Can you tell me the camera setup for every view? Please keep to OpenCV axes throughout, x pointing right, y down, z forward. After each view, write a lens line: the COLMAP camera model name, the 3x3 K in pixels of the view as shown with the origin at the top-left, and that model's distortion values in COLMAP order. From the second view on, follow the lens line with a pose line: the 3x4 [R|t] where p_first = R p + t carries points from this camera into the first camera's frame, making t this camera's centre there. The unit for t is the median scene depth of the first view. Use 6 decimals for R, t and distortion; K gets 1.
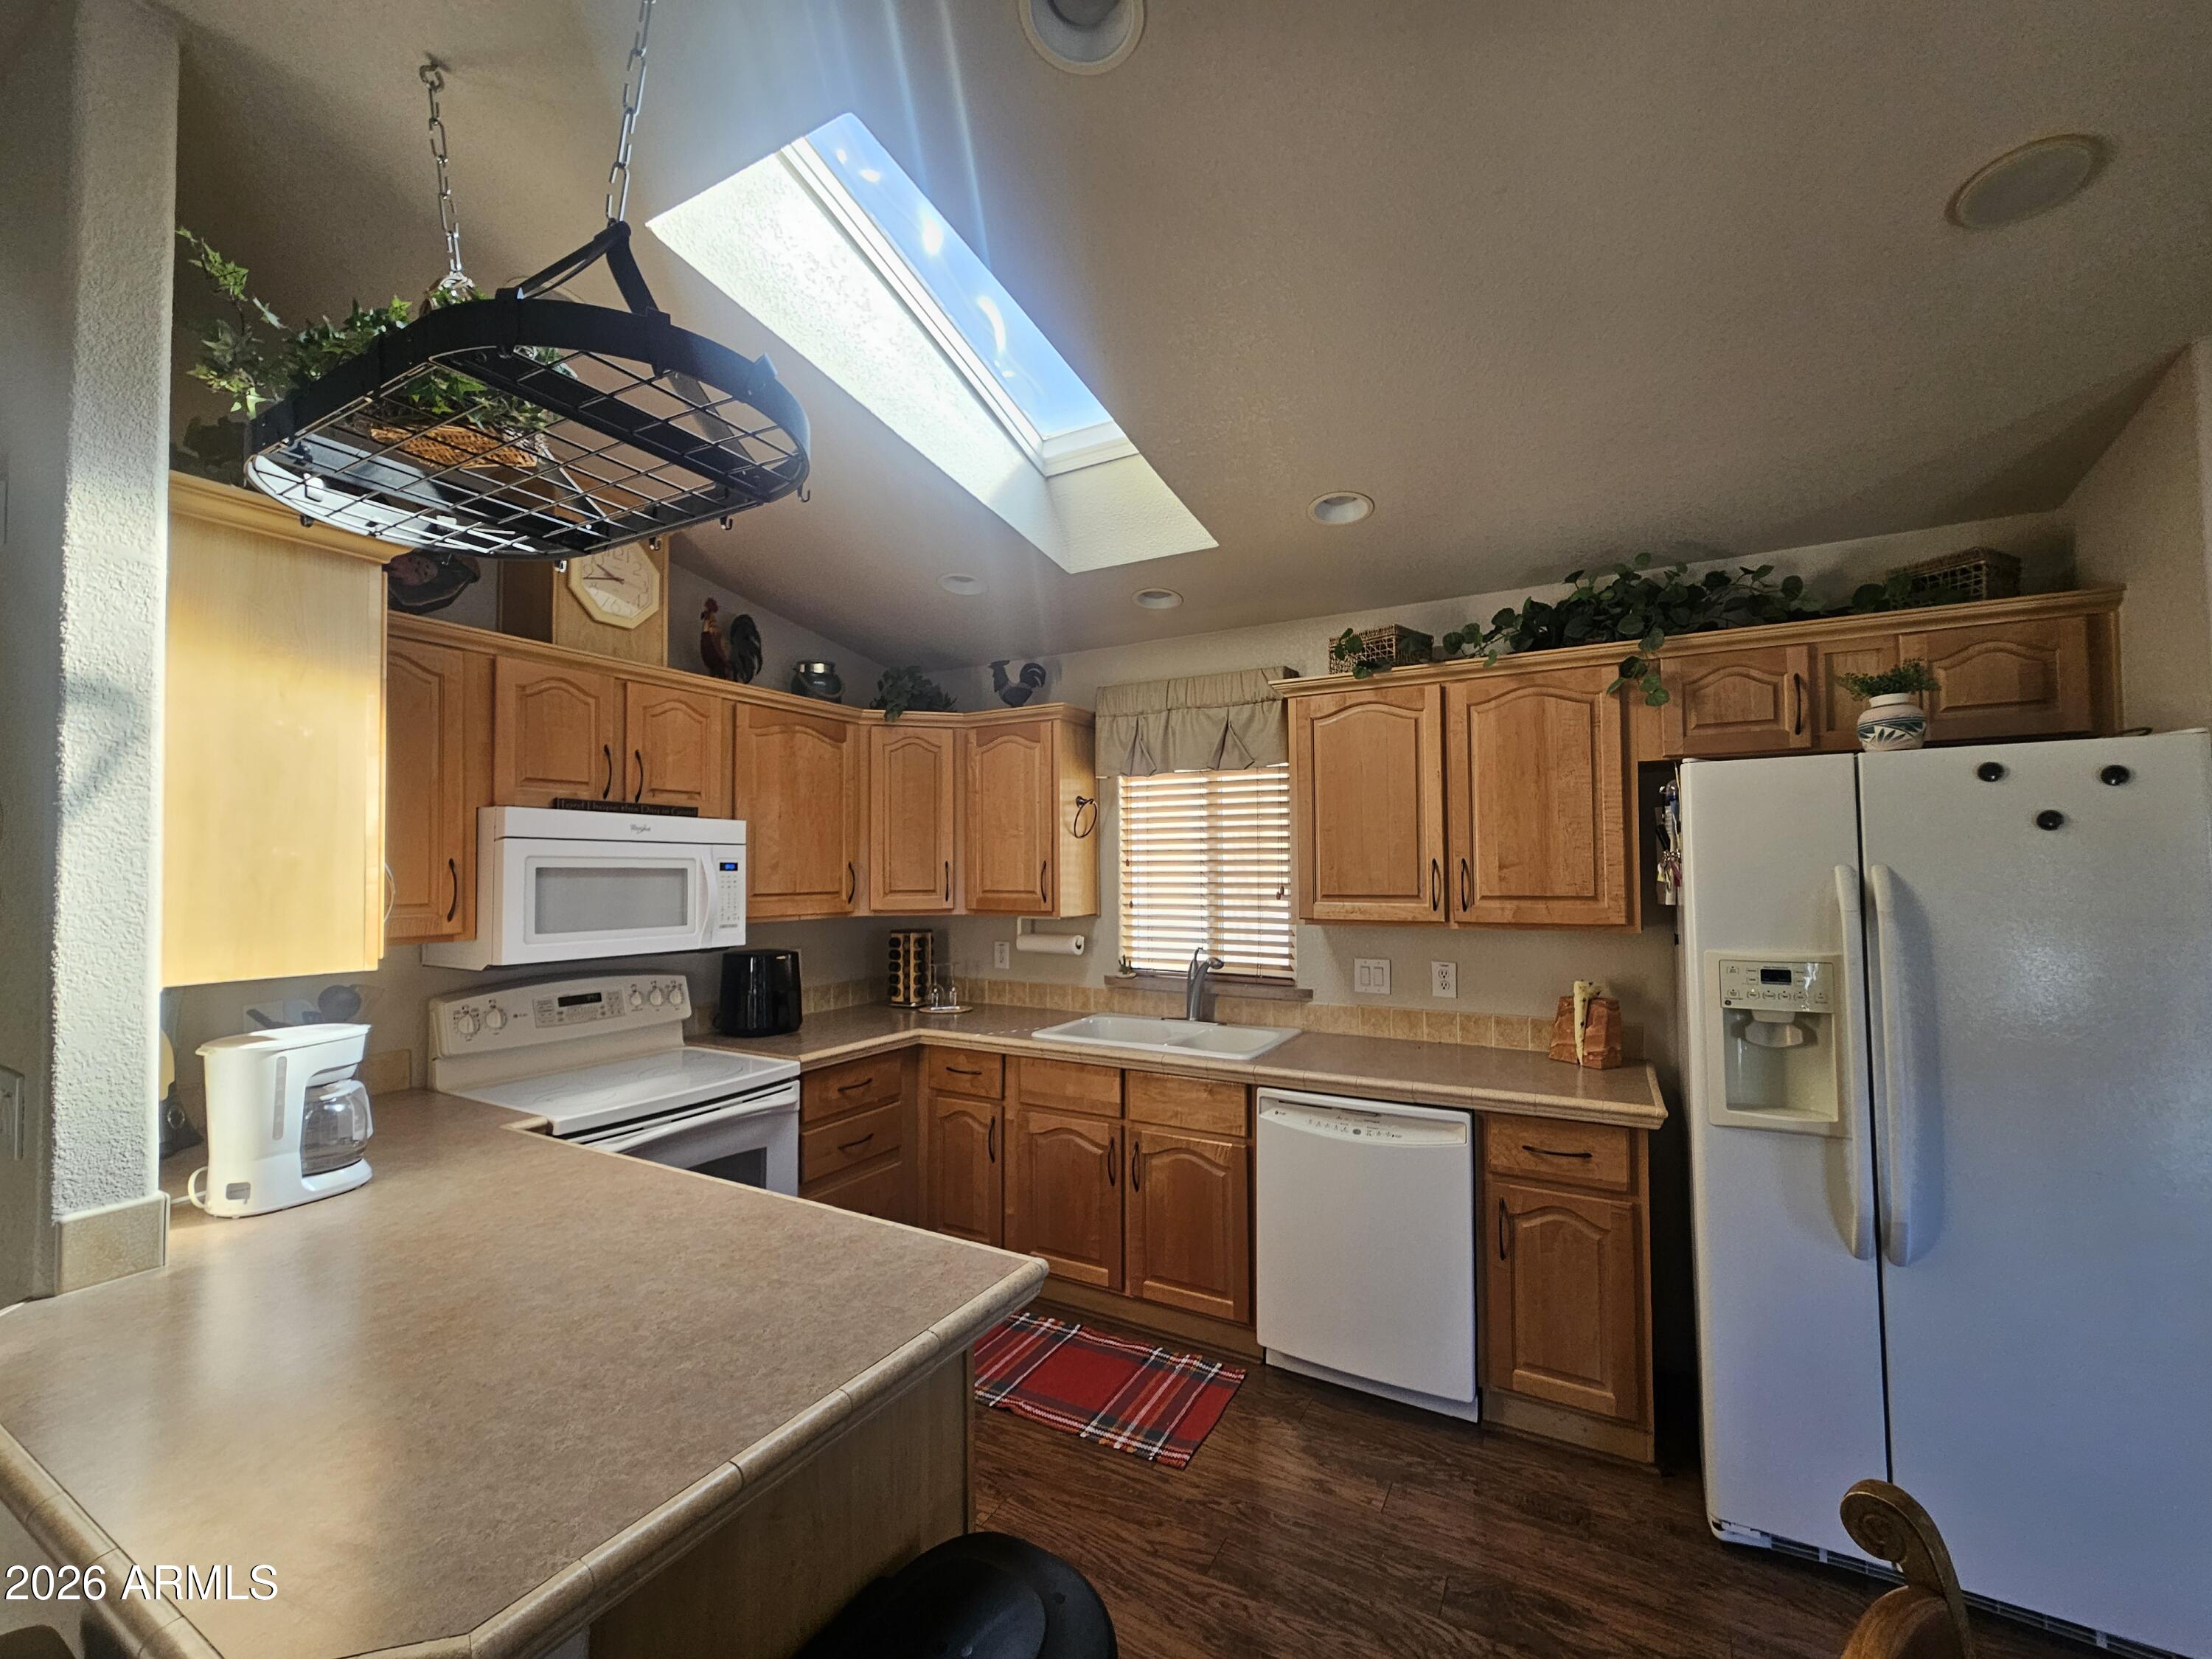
lens RADIAL K [[909.6, 0, 1086.9], [0, 909.6, 843.1], [0, 0, 1]] dist [0.001060, -0.000971]
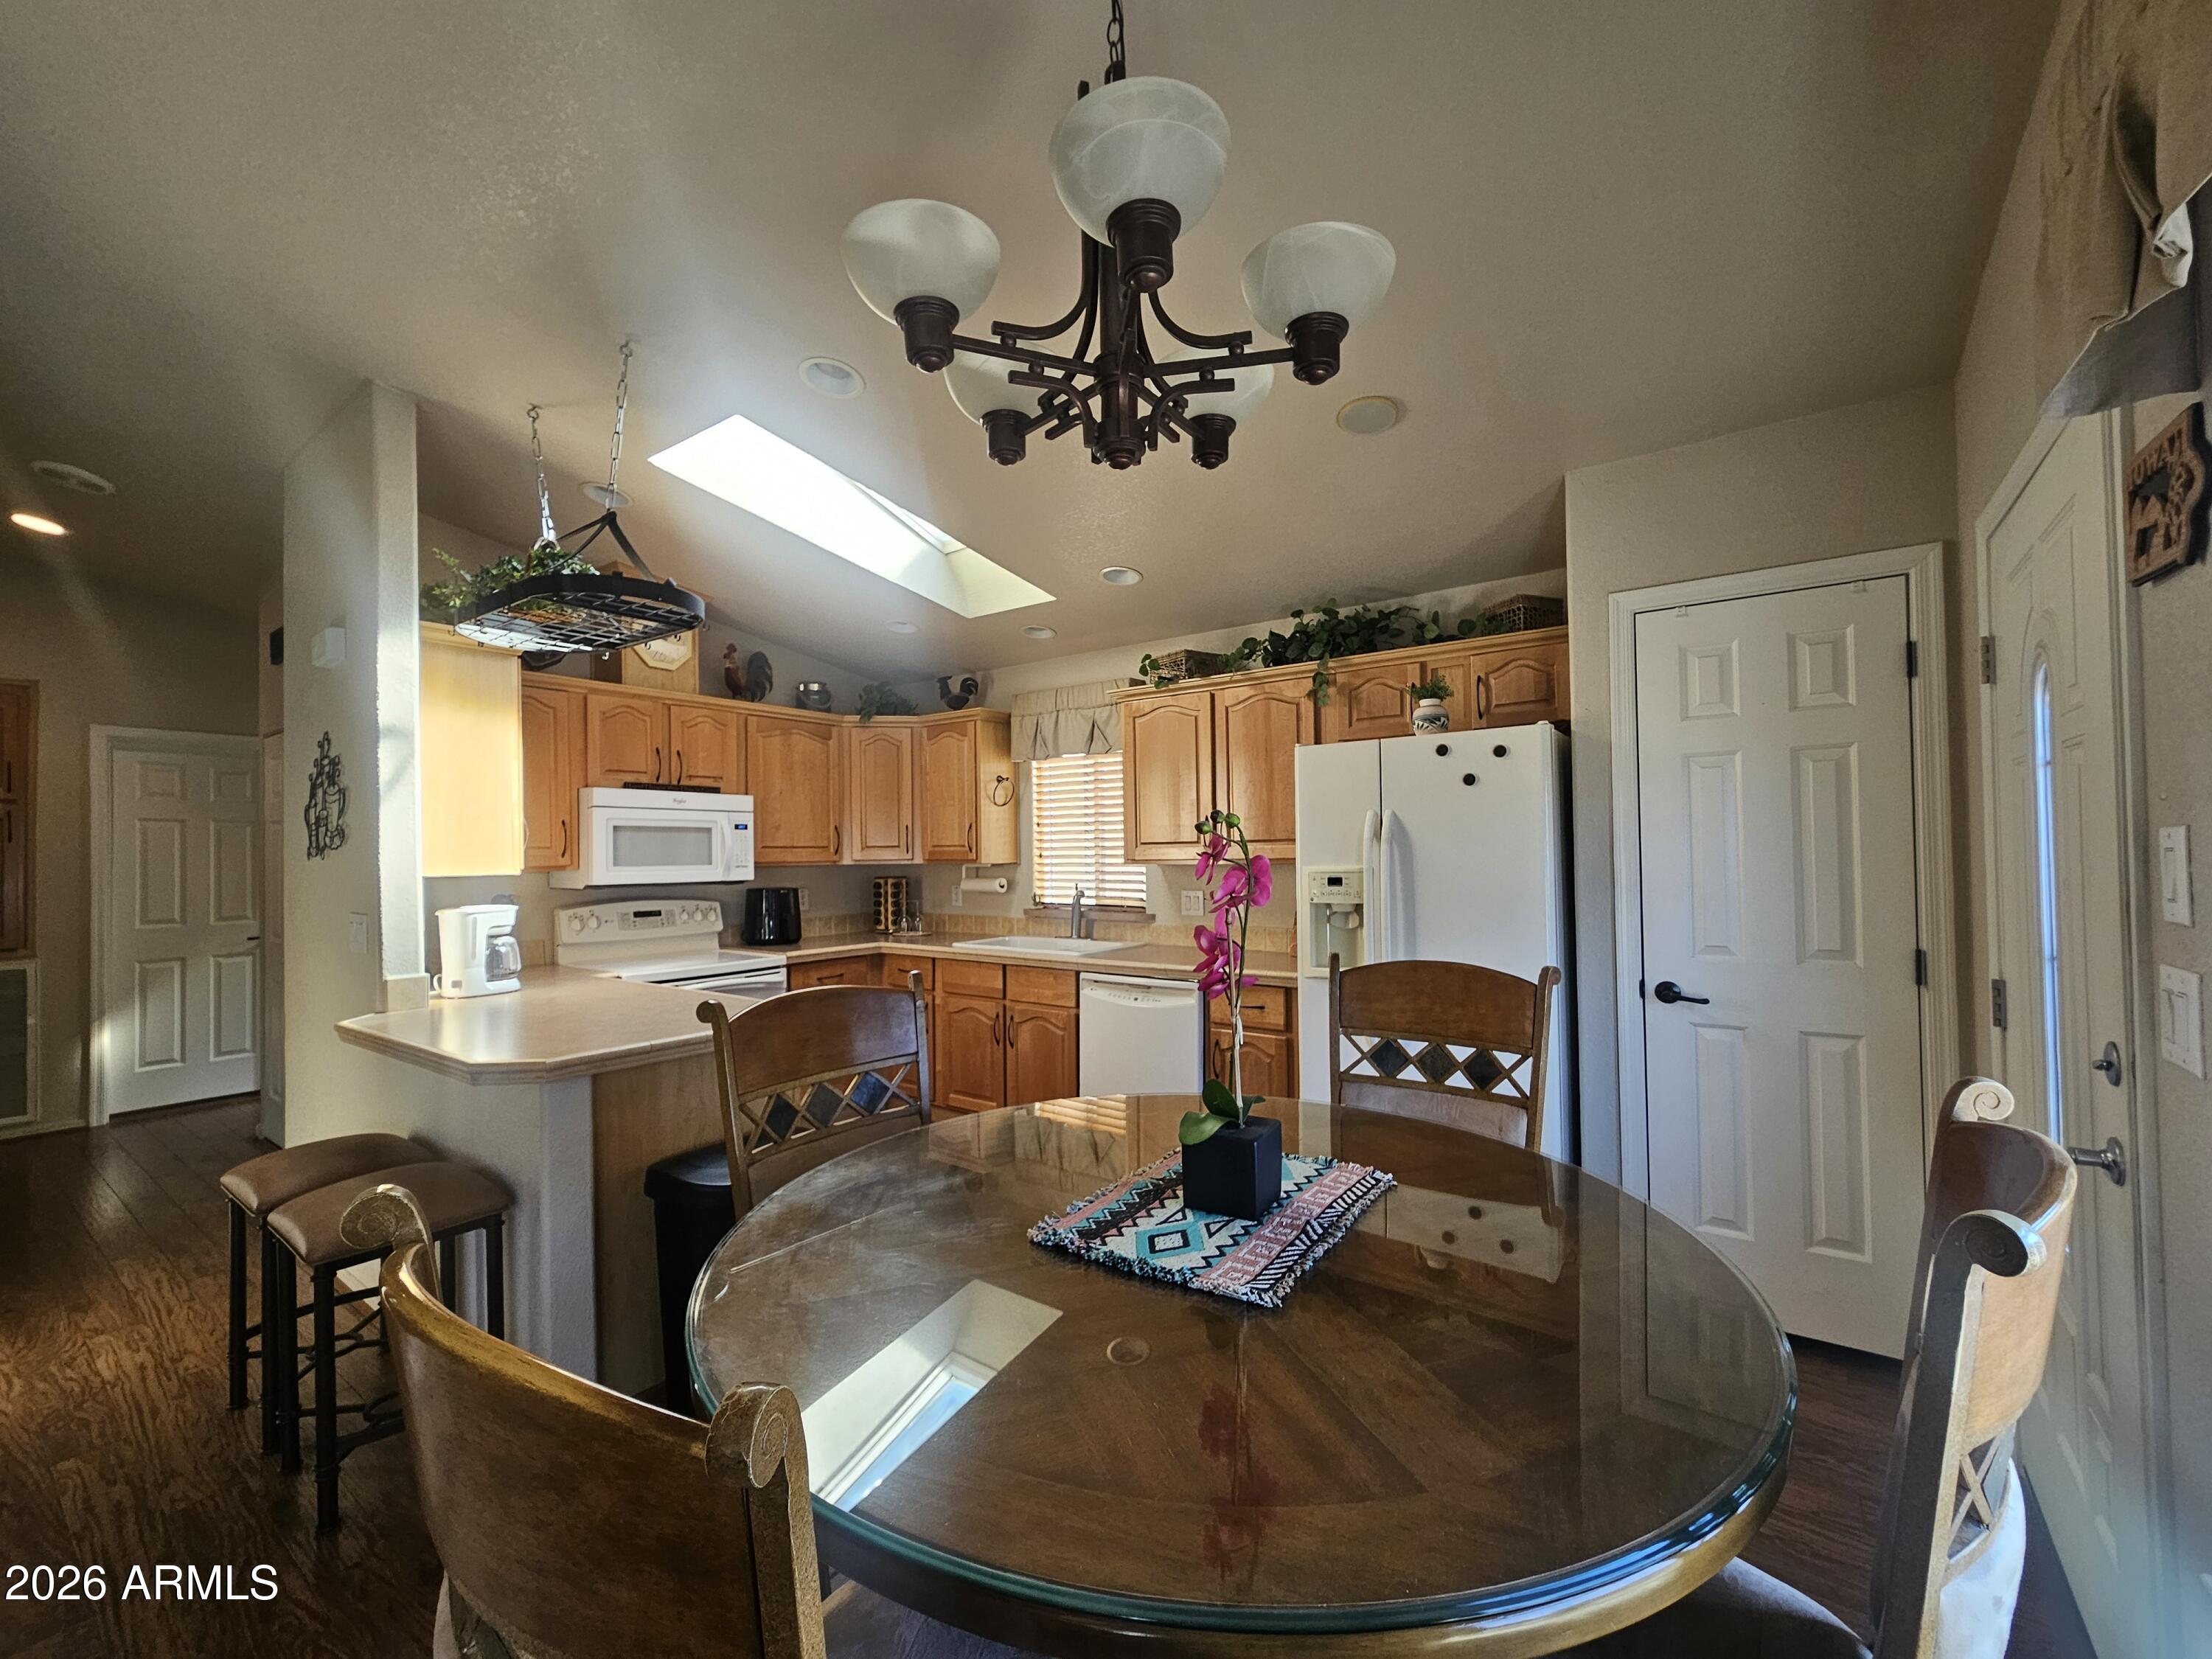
lens RADIAL K [[909.6, 0, 1086.2], [0, 909.6, 842.2], [0, 0, 1]] dist [0.001060, -0.000971]
pose [[0.992876, -0.008574, -0.118842, 0.411188], [0.010856, 0.999769, 0.018570, 0.035179], [0.118655, -0.019728, 0.992740, -0.493811]]
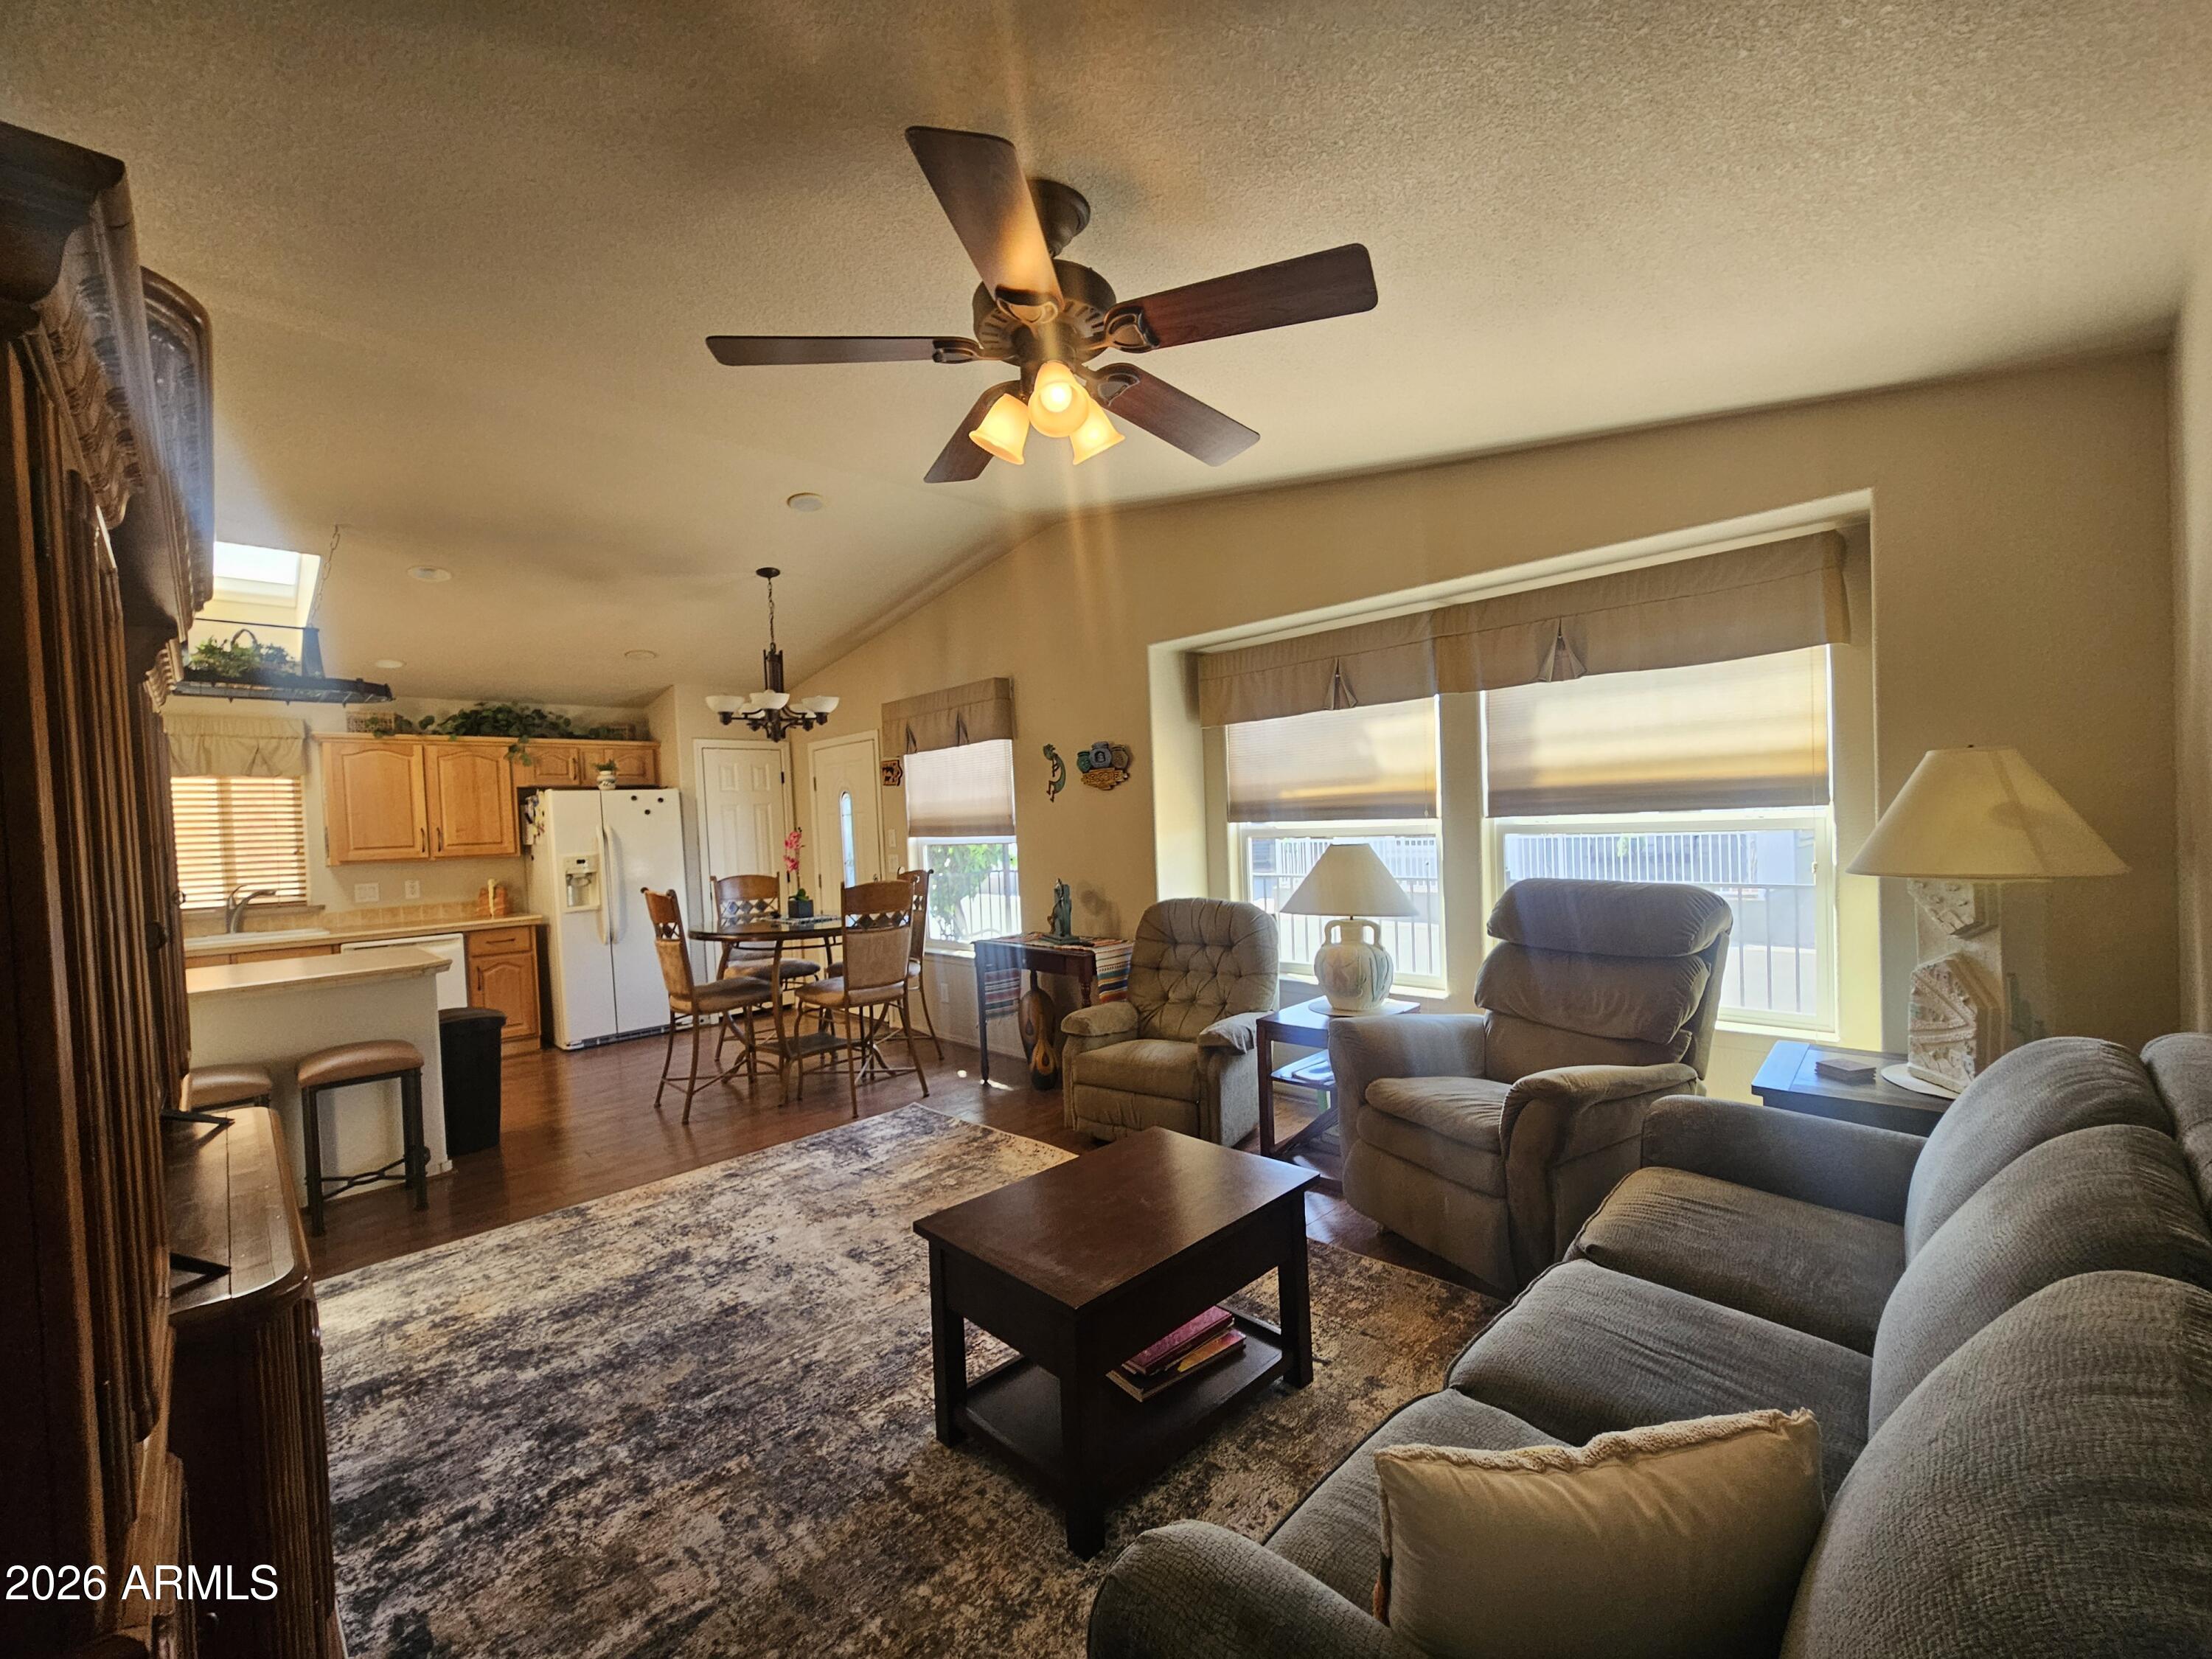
lens RADIAL K [[909.6, 0, 1118.1], [0, 909.6, 846.9], [0, 0, 1]] dist [0.001060, -0.000971]
pose [[0.258736, -0.031003, 0.965450, -1.405606], [0.011460, 0.999513, 0.029026, 0.021557], [-0.965880, 0.003554, 0.258965, -1.254930]]
